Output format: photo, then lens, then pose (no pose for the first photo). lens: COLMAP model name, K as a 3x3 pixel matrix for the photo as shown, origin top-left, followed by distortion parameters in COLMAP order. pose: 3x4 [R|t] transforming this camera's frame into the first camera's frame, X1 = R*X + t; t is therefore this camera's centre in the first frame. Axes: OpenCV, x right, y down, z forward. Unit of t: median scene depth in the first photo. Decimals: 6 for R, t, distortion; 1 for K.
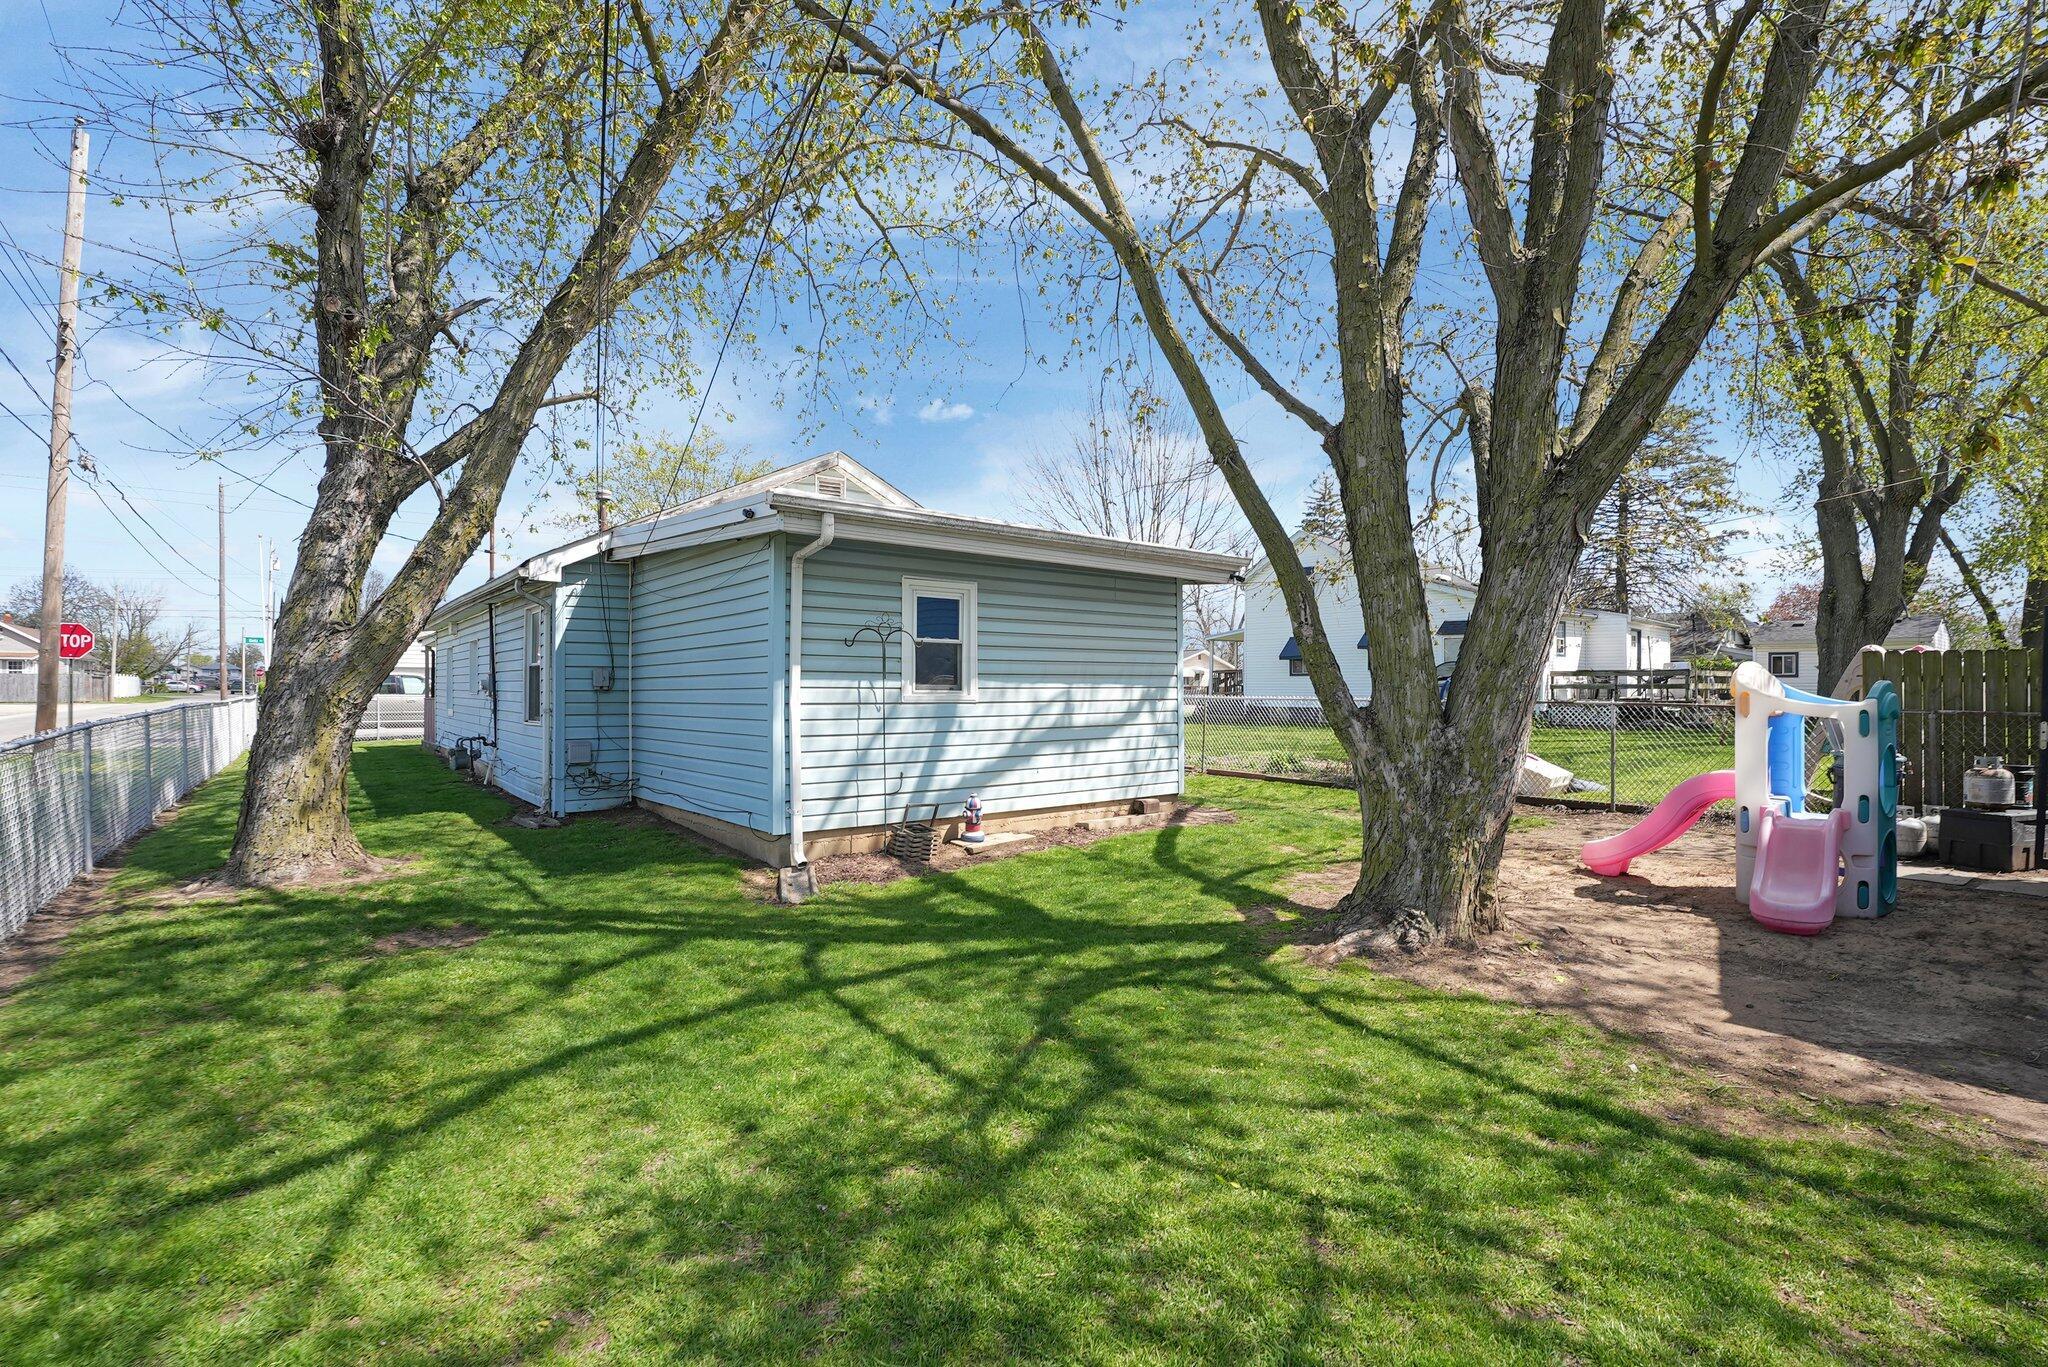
lens RADIAL K [[976.3, 0, 1029.4], [0, 976.3, 674.7], [0, 0, 1]] dist [-0.043267, 0.001955]
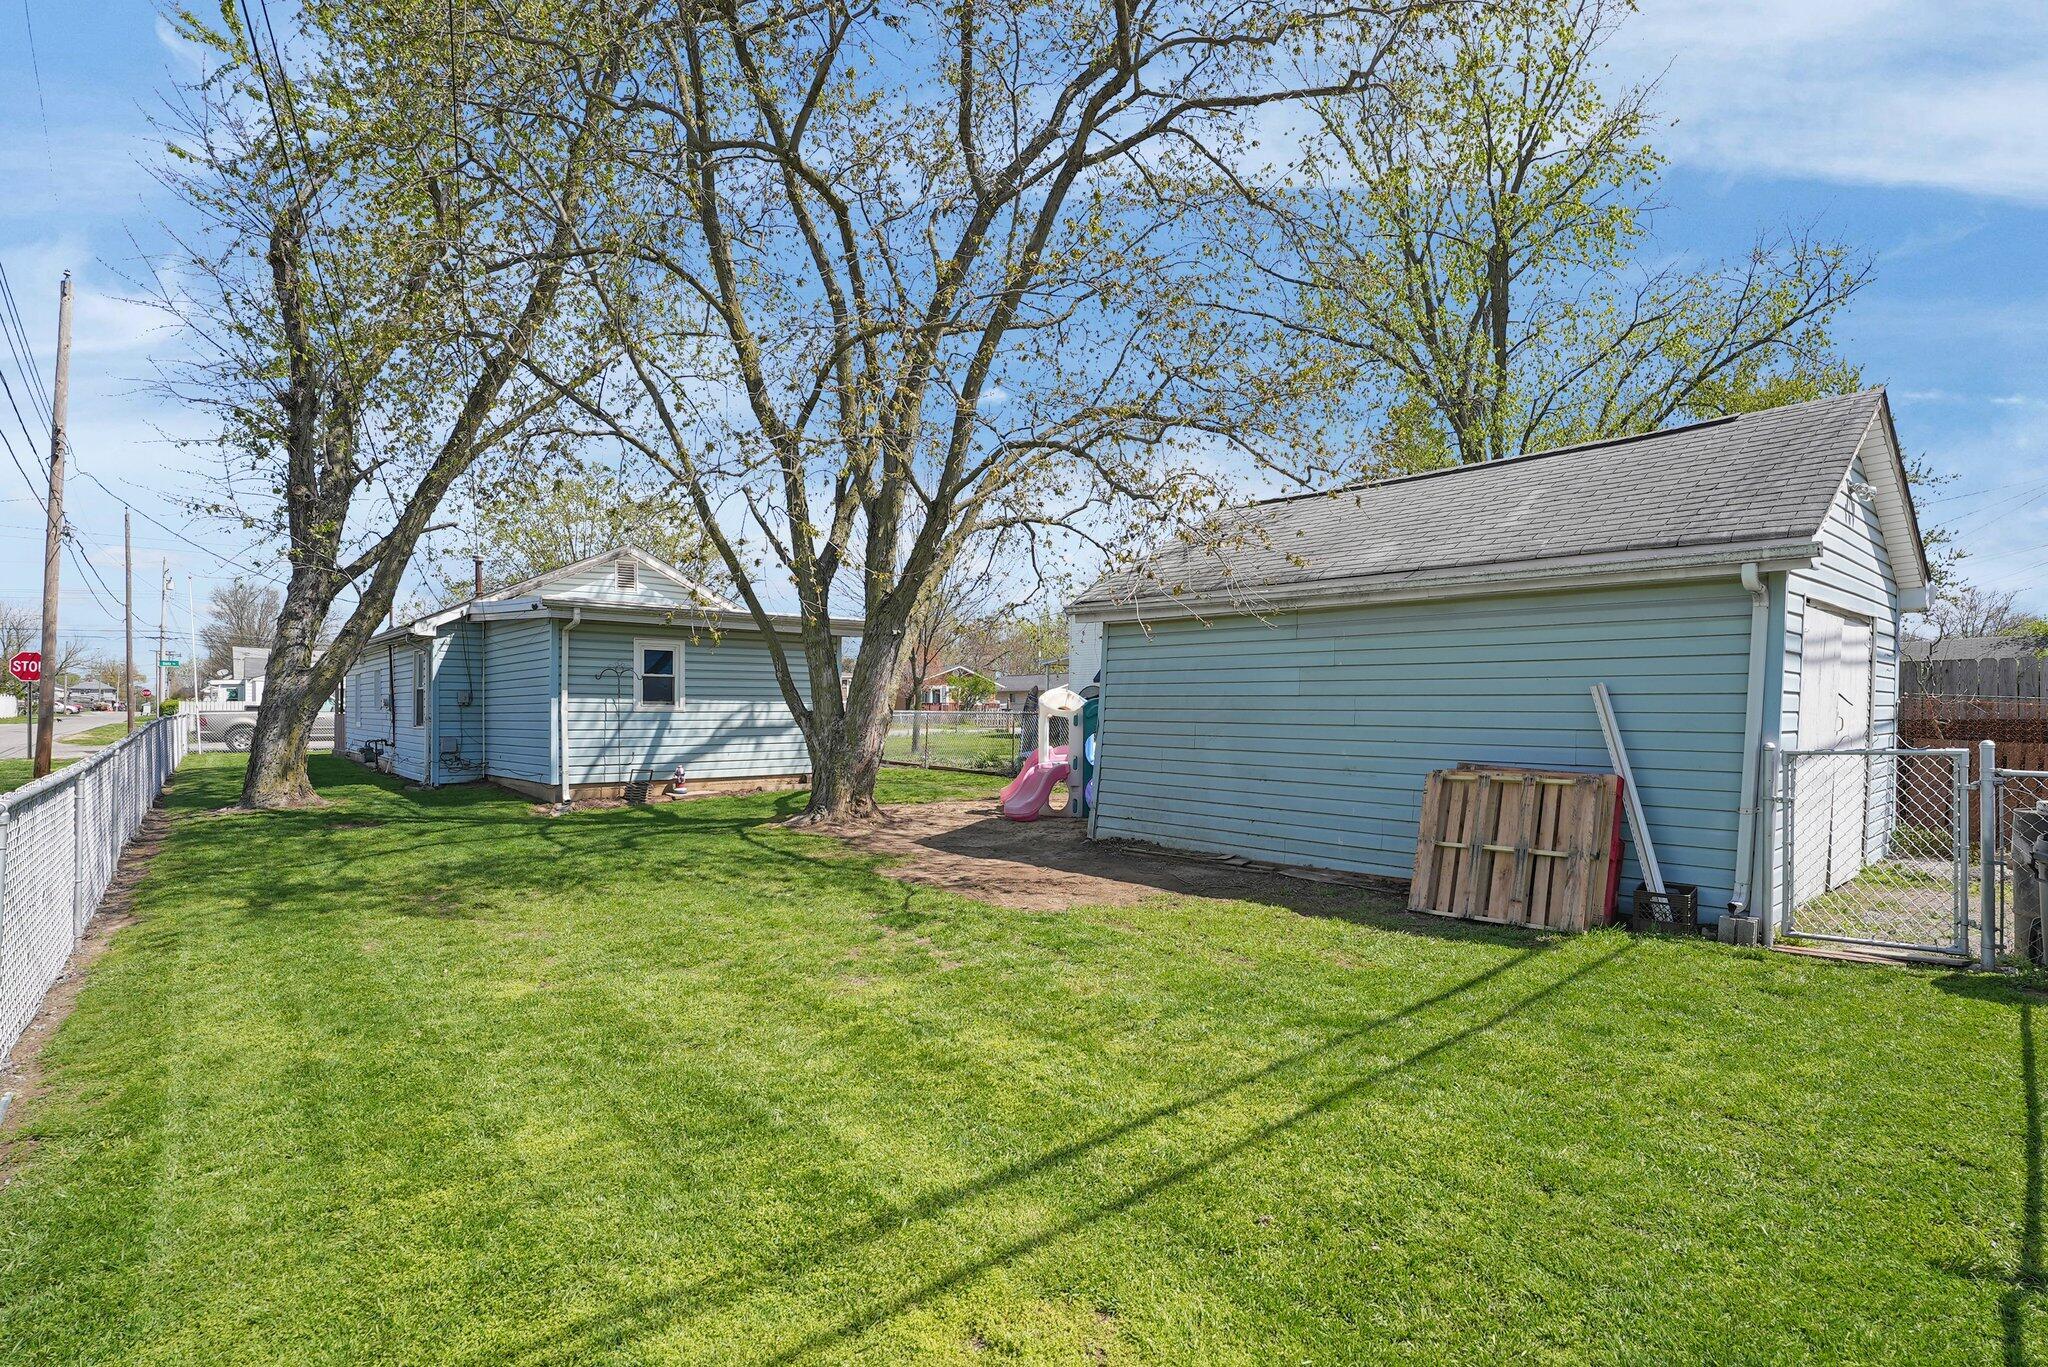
lens RADIAL K [[976.3, 0, 1015.0], [0, 976.3, 701.9], [0, 0, 1]] dist [-0.043267, 0.001955]
pose [[0.997864, 0.002439, 0.065278, 0.410173], [-0.002708, 0.999988, 0.004027, 0.002566], [-0.065268, -0.004195, 0.997859, -0.721221]]
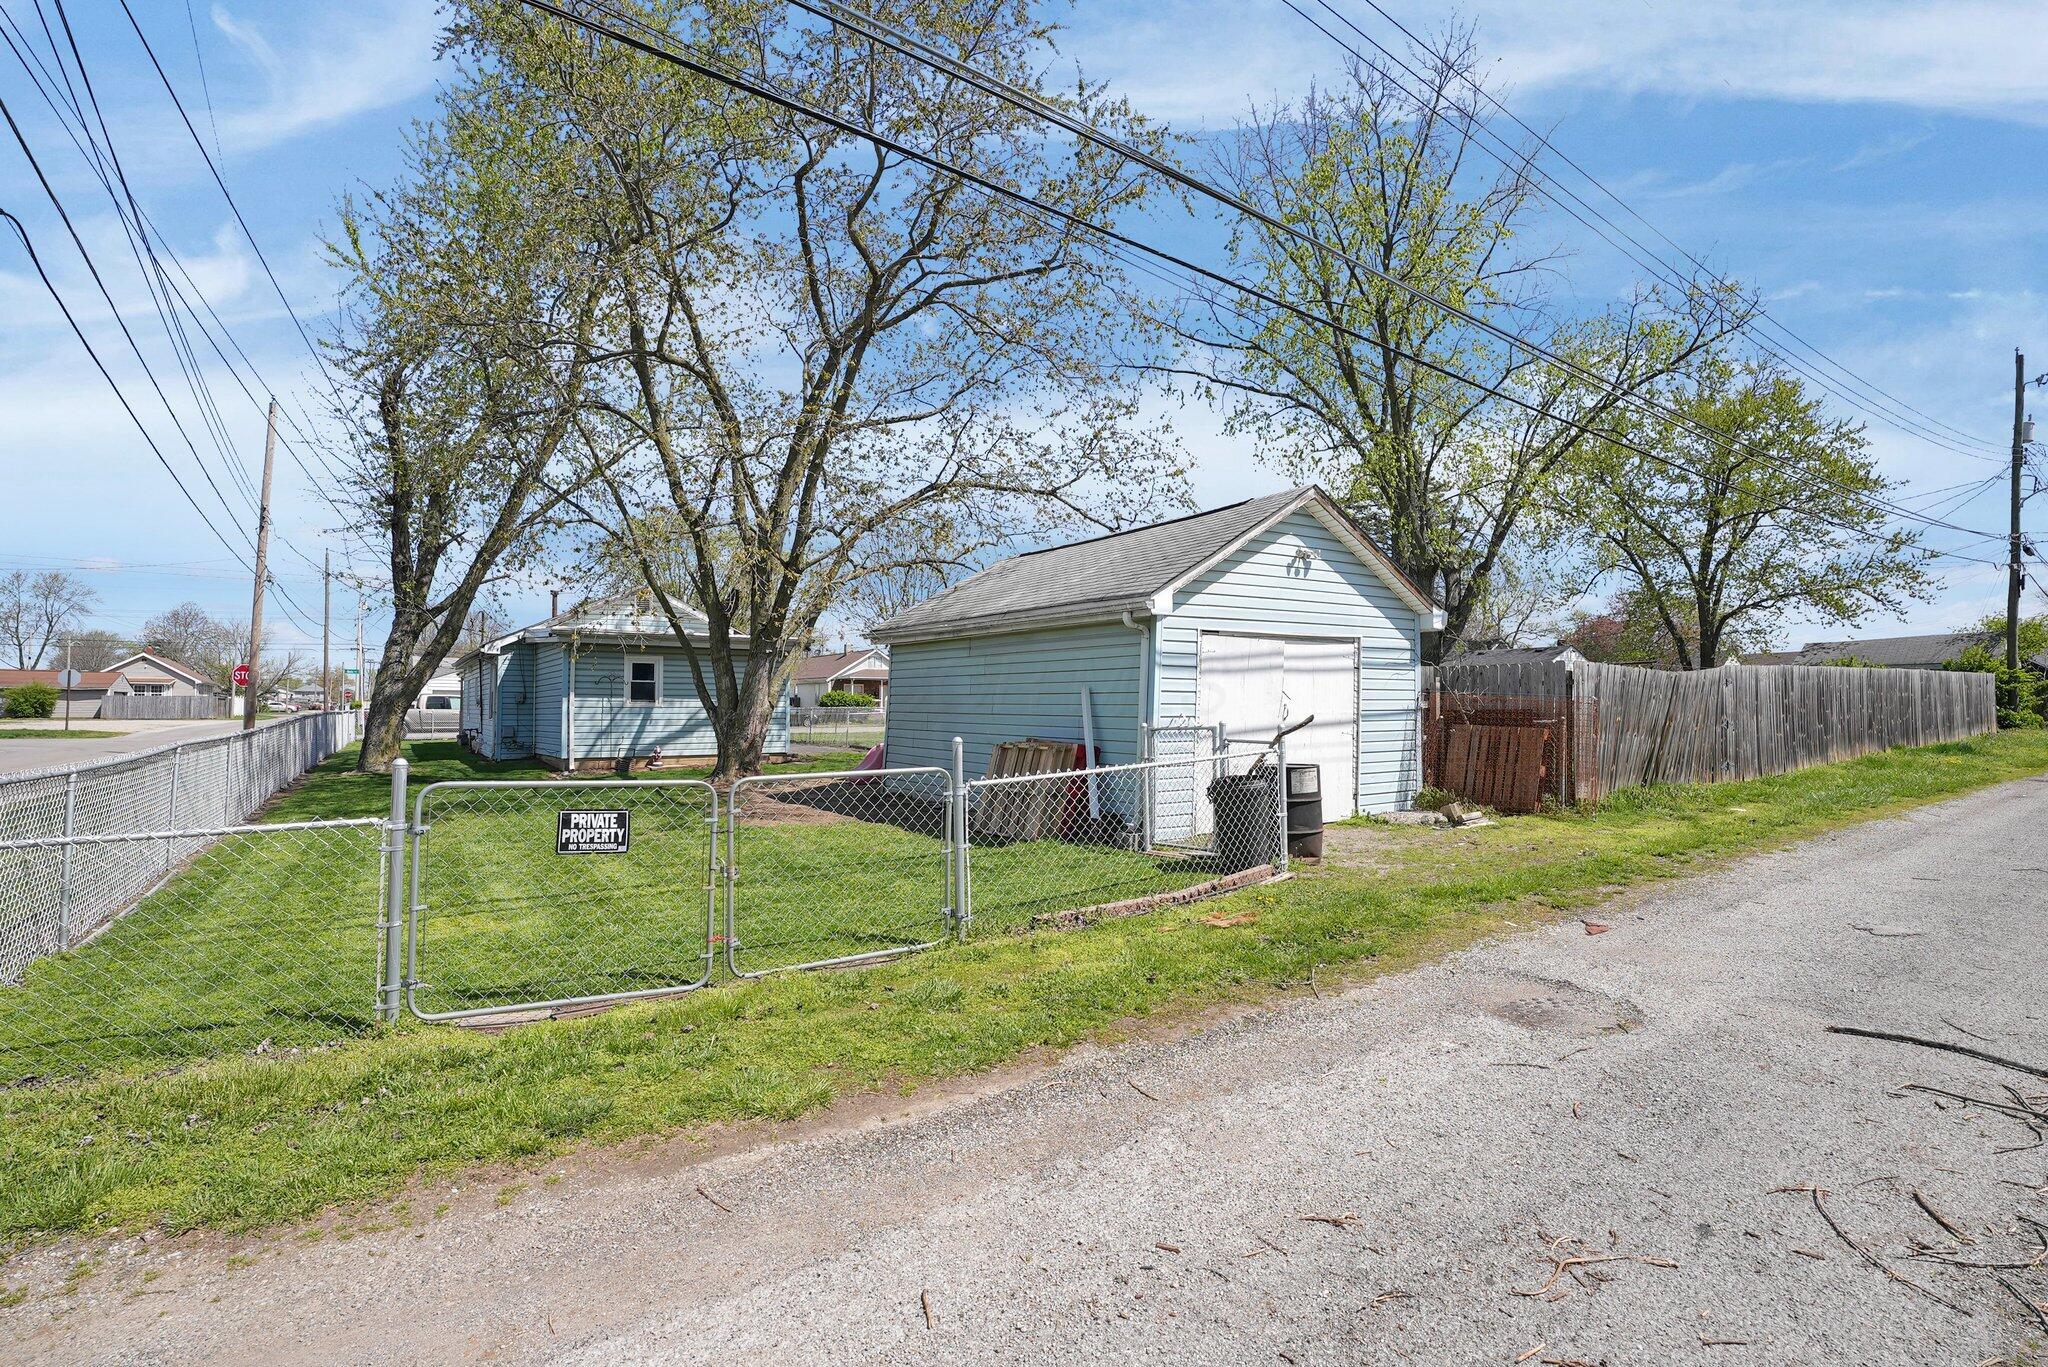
lens RADIAL K [[915.2, 0, 1008.5], [0, 915.2, 665.0], [0, 0, 1]] dist [-0.041807, -0.000704]
pose [[0.999004, -0.003805, -0.044450, 0.881815], [0.002281, 0.999409, -0.034300, 0.002992], [0.044554, 0.034164, 0.998423, -1.157265]]
